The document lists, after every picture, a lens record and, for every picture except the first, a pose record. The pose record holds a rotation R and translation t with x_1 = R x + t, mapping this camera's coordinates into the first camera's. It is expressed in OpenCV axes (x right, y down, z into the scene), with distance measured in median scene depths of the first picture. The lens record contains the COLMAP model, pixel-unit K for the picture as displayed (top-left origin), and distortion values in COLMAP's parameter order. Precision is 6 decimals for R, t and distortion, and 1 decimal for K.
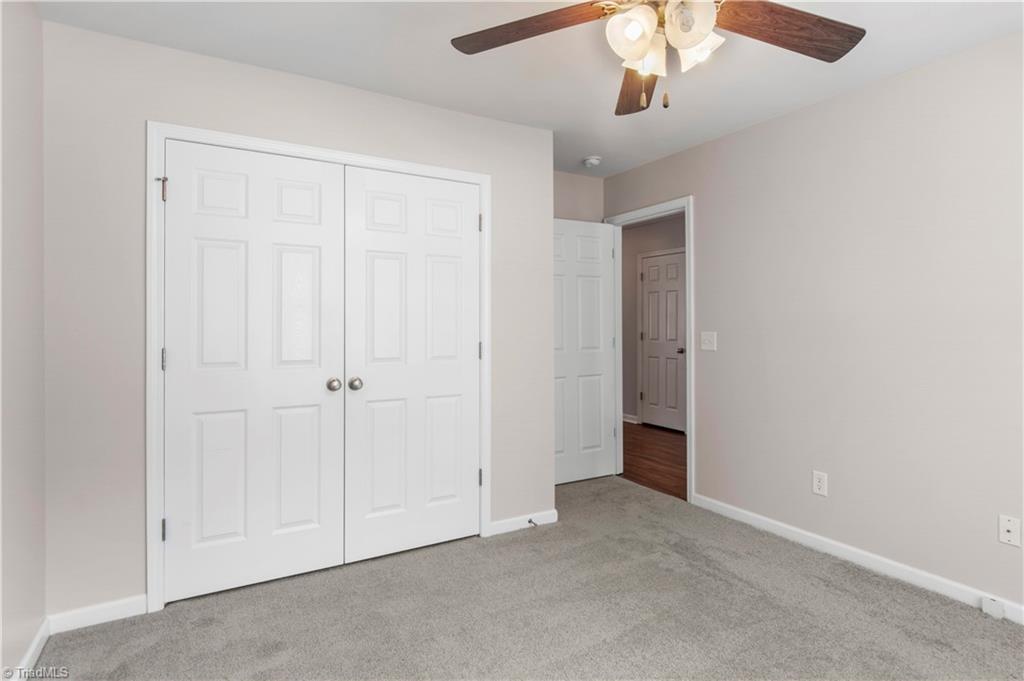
lens RADIAL K [[542.4, 0, 537.6], [0, 542.4, 312.2], [0, 0, 1]] dist [0.004934, -0.001101]
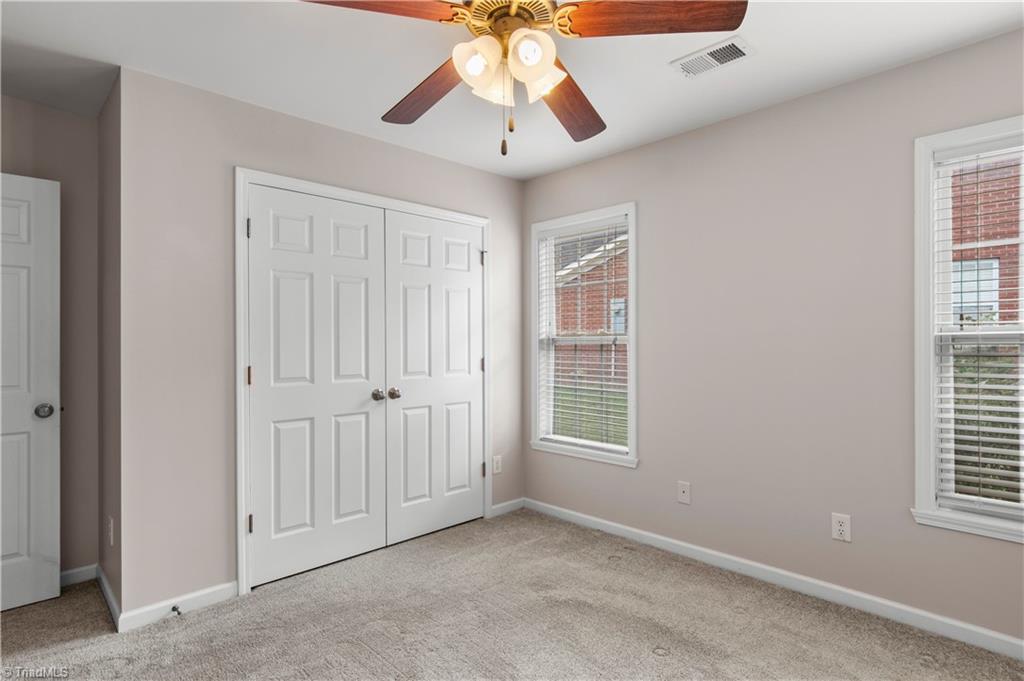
lens RADIAL K [[536.3, 0, 511.0], [0, 536.3, 336.7], [0, 0, 1]] dist [0.003793, 0.001182]
pose [[0.972386, -0.003353, 0.233356, -0.365015], [0.001897, 0.999977, 0.006461, -0.001359], [-0.233372, -0.005840, 0.972370, -0.202792]]
